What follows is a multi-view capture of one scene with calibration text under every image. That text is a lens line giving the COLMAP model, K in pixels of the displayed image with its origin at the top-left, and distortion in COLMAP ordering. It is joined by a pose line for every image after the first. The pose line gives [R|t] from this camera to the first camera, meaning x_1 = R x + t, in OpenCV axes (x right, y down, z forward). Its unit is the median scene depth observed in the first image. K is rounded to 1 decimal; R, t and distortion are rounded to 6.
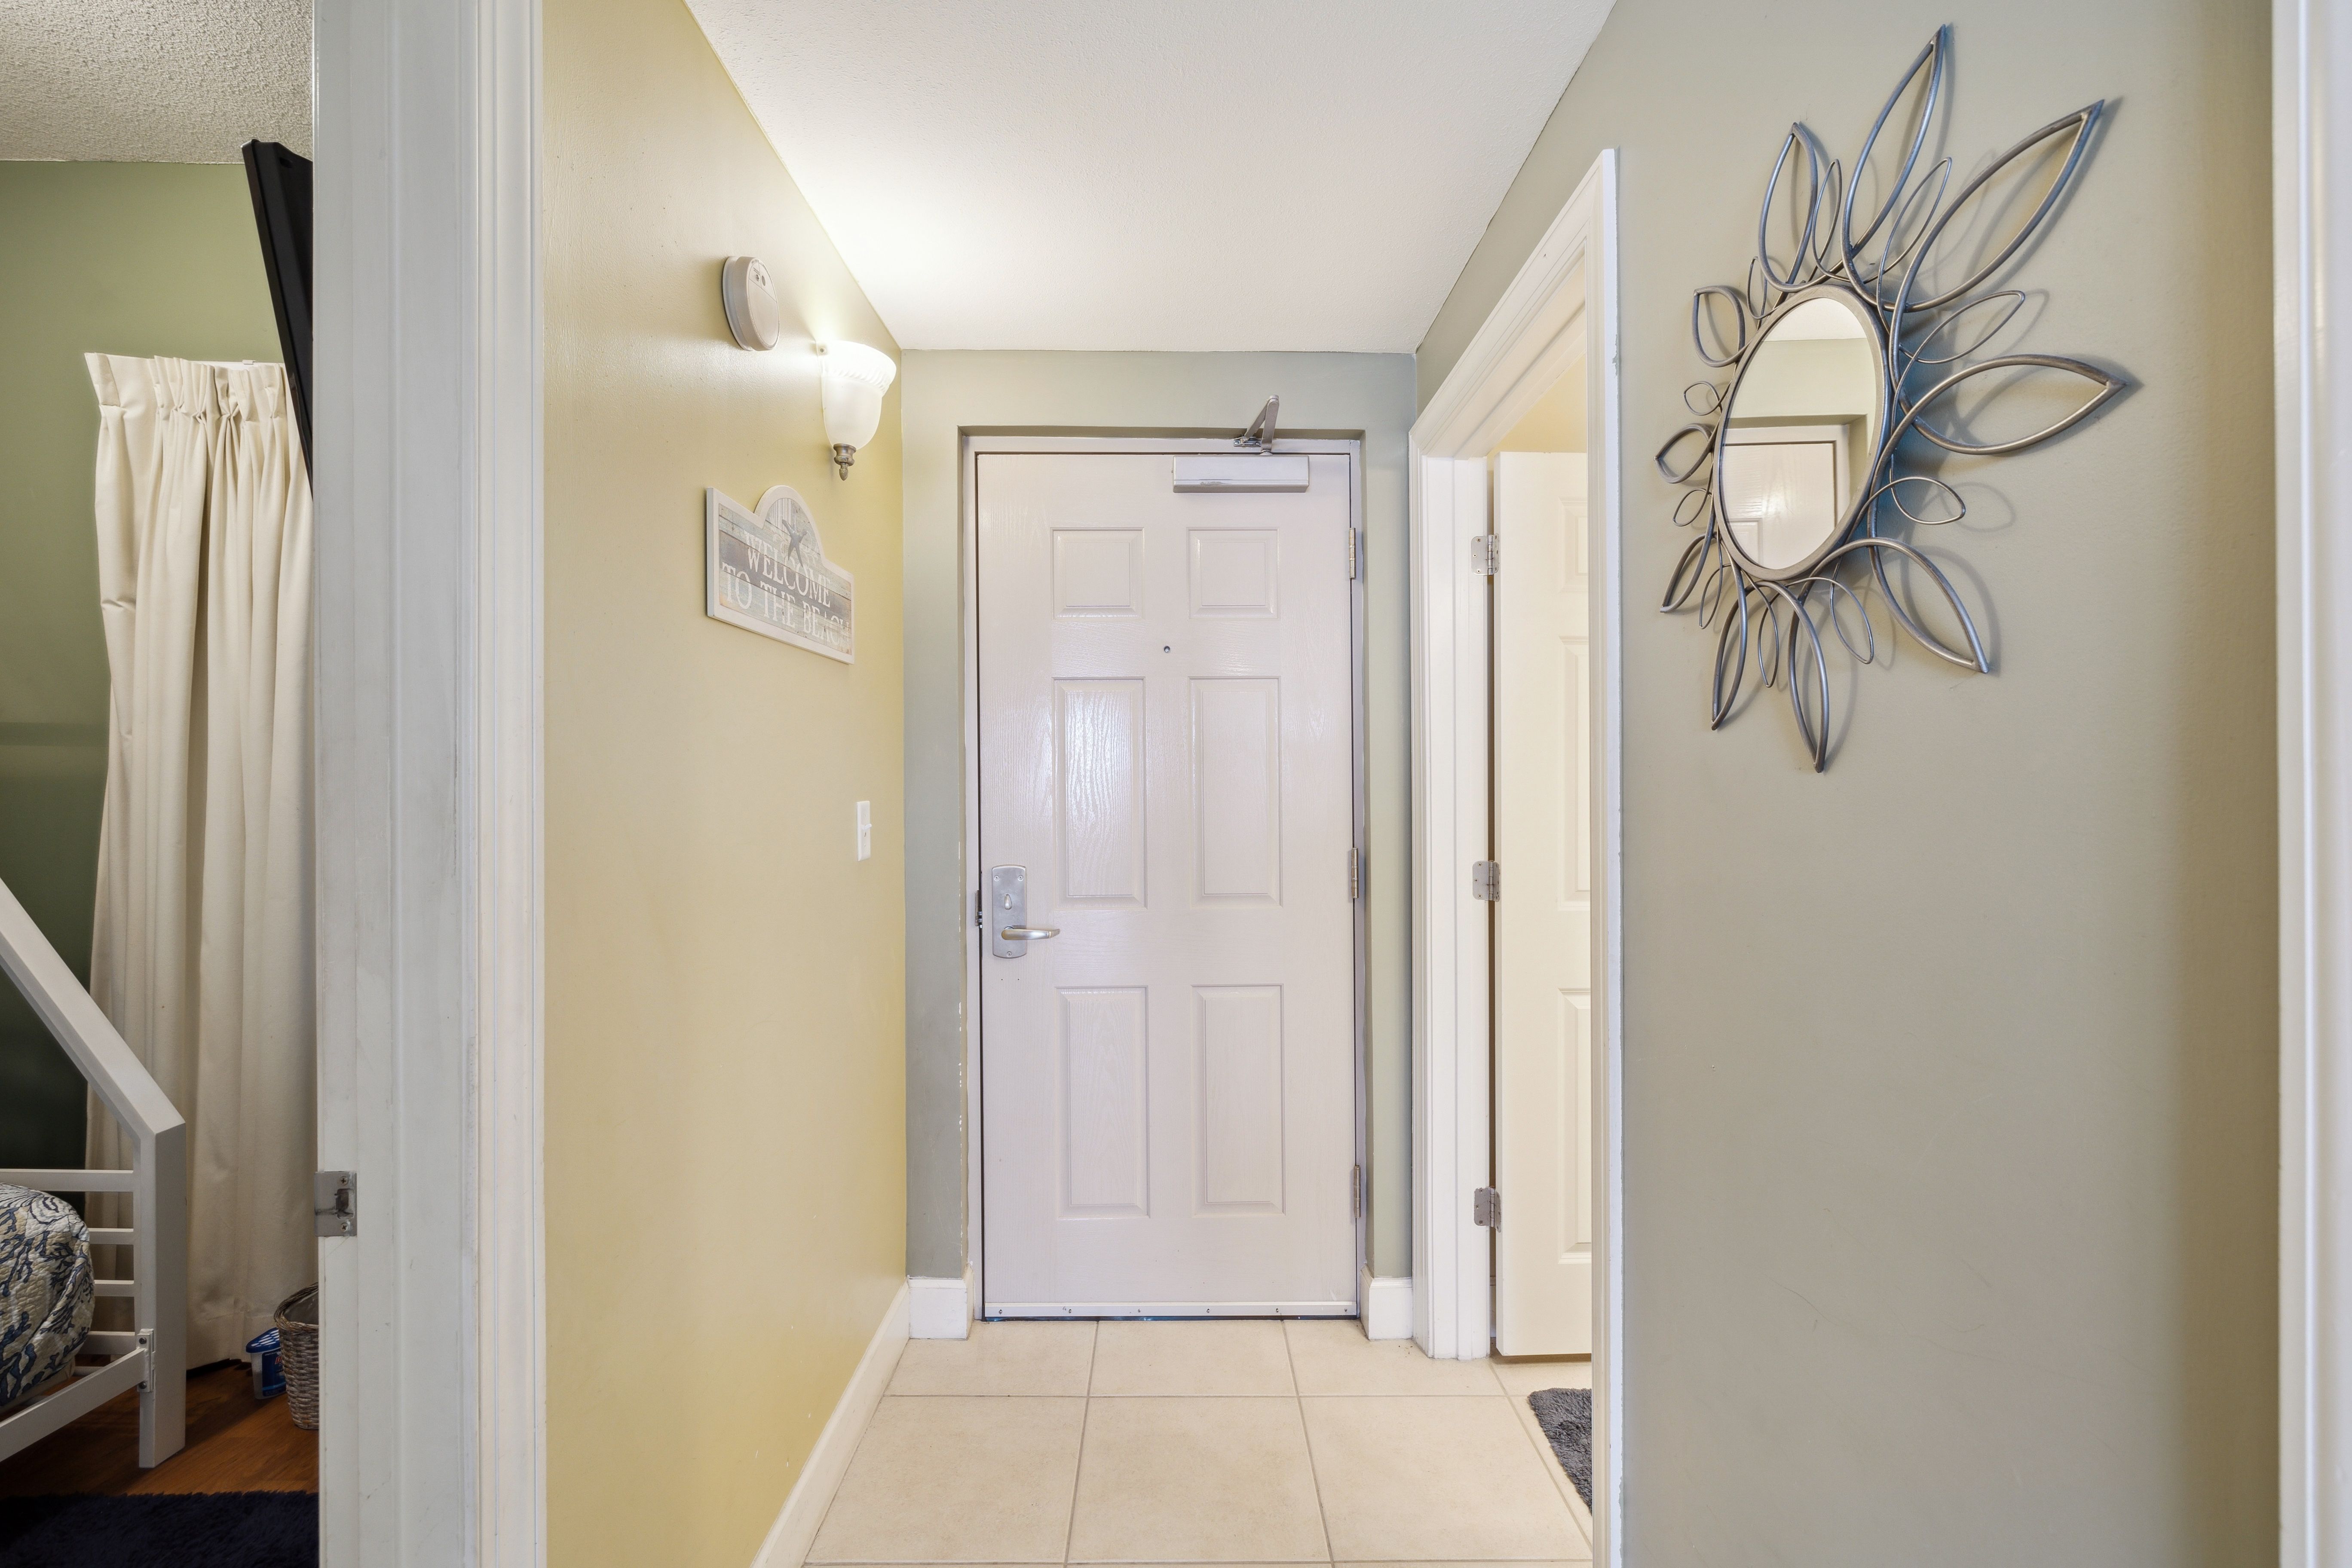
lens RADIAL K [[990.4, 0, 1183.9], [0, 990.4, 789.5], [0, 0, 1]] dist [-0.001914, 0.000326]
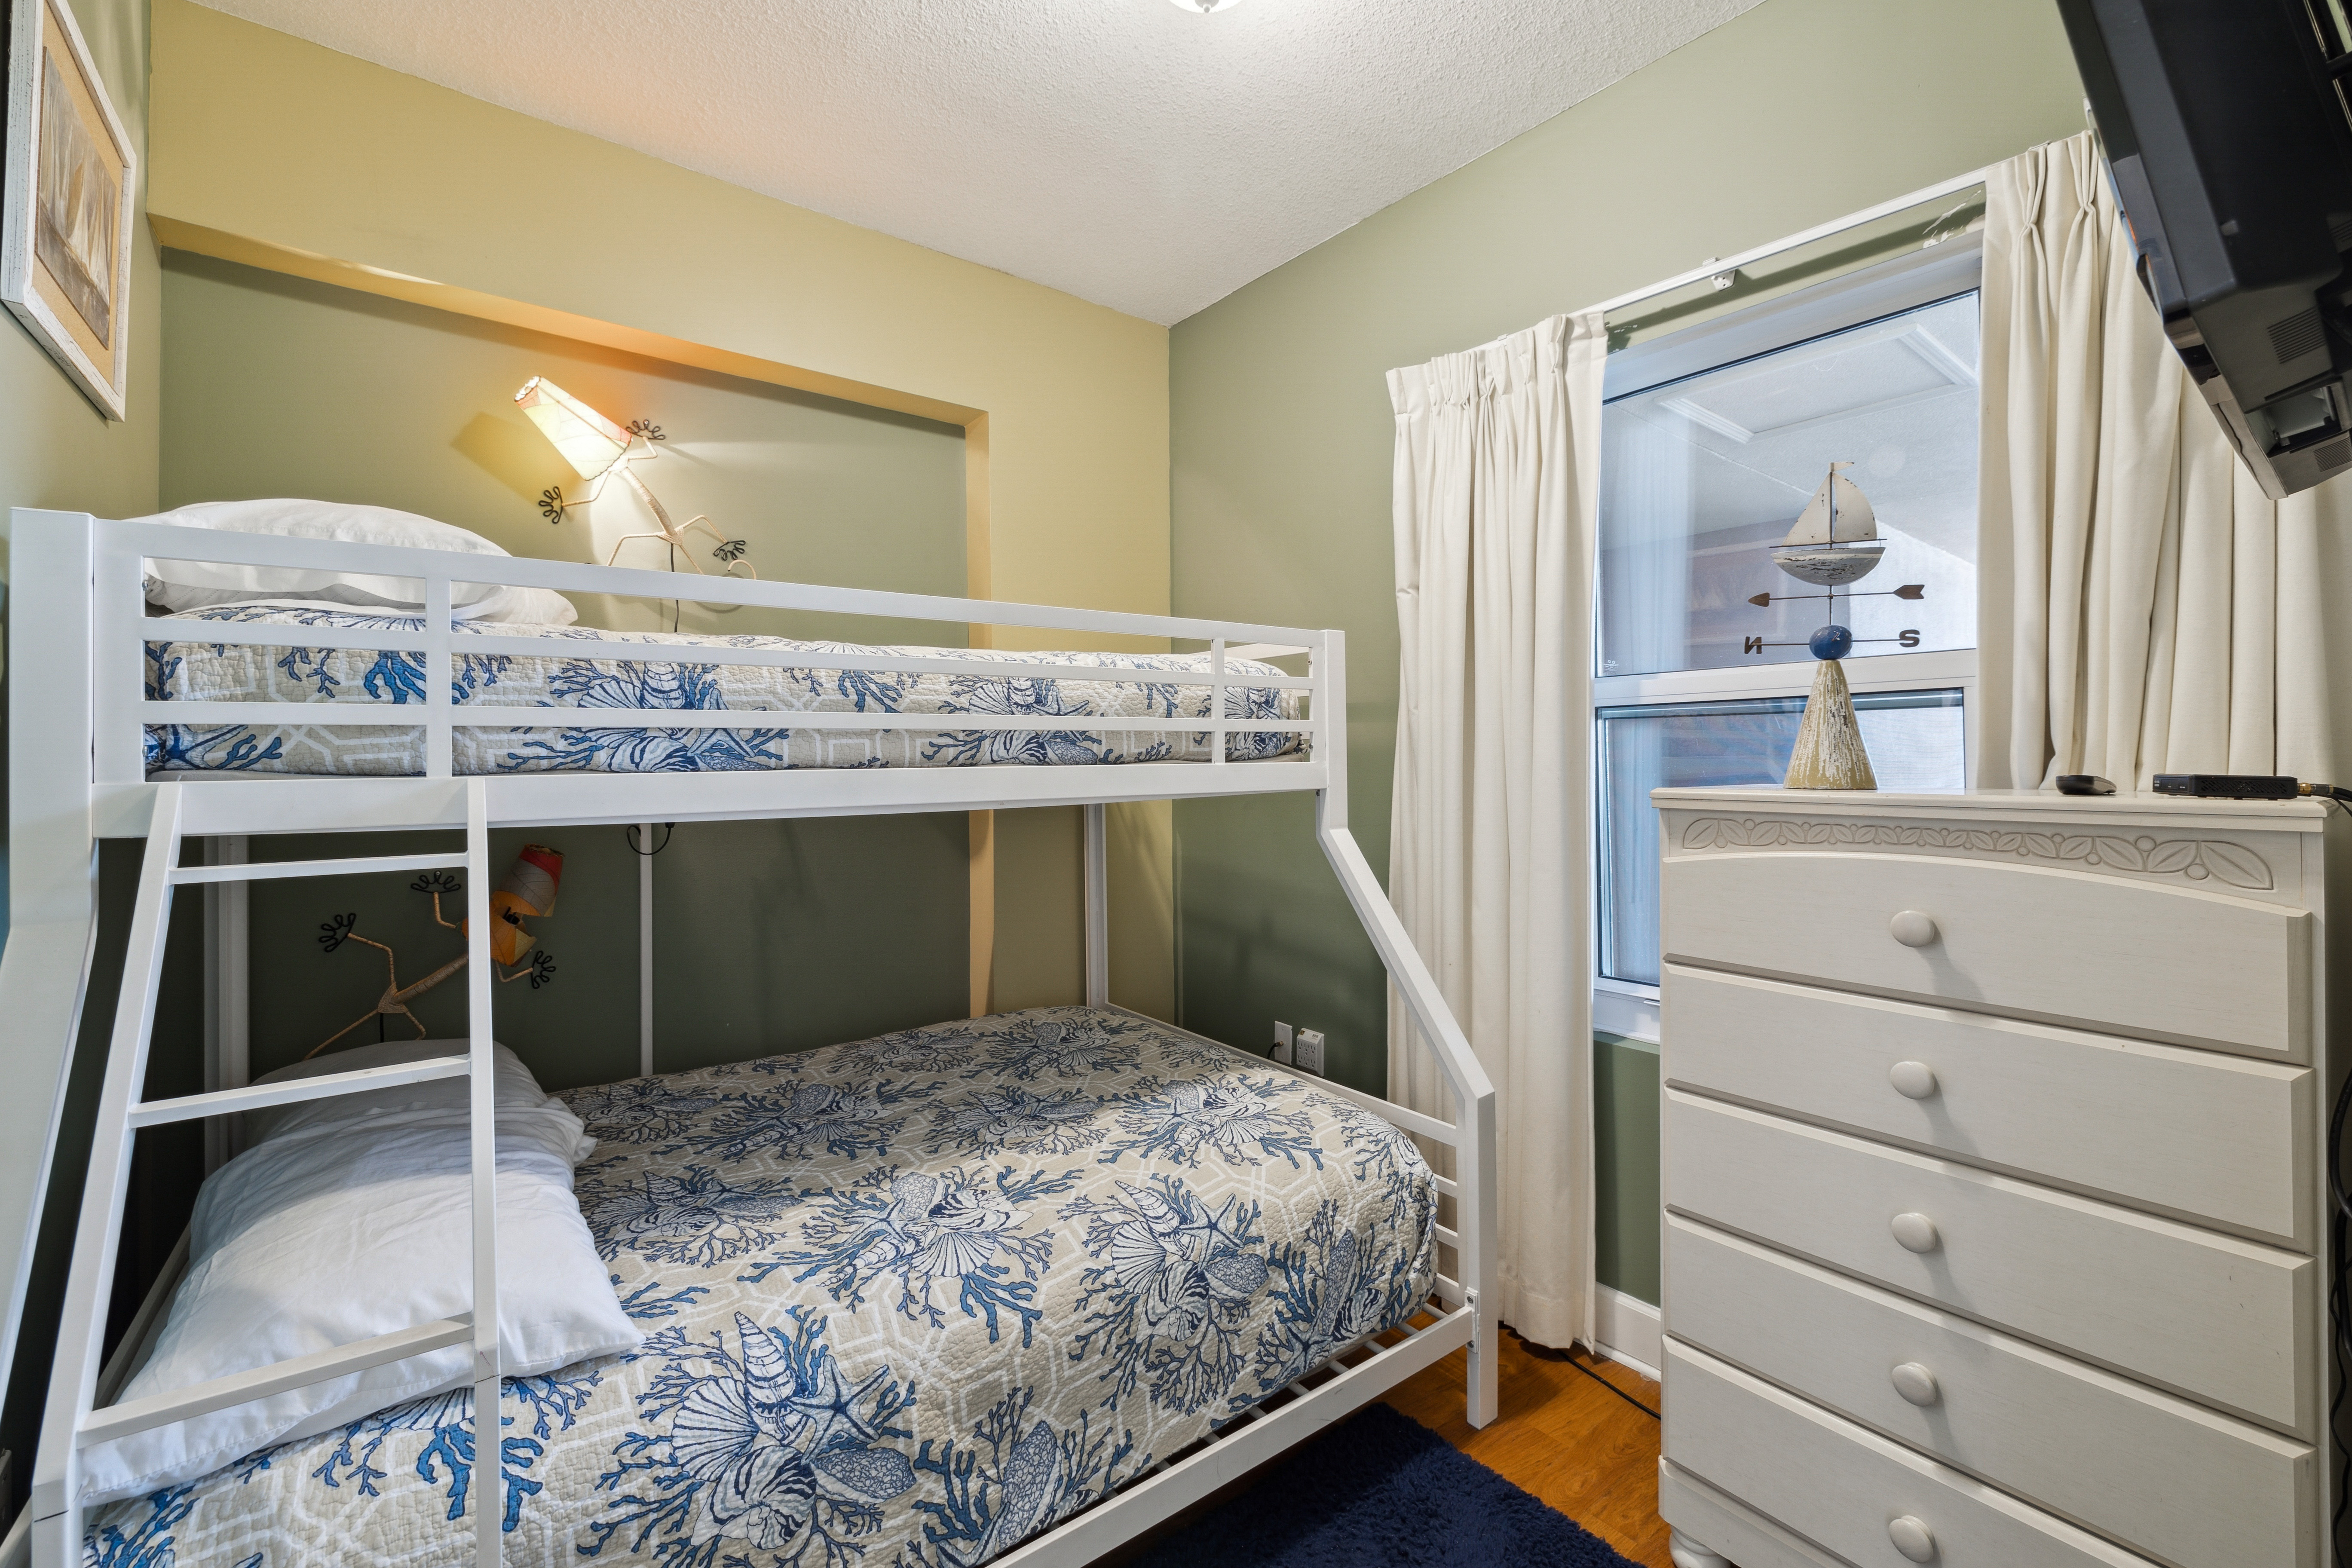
lens RADIAL K [[990.4, 0, 1175.8], [0, 990.4, 774.0], [0, 0, 1]] dist [-0.001914, 0.000326]
pose [[0.607392, 0.009631, -0.794344, -0.421892], [-0.000030, 0.999927, 0.012100, 0.004657], [0.794402, -0.007326, 0.607348, 0.141171]]
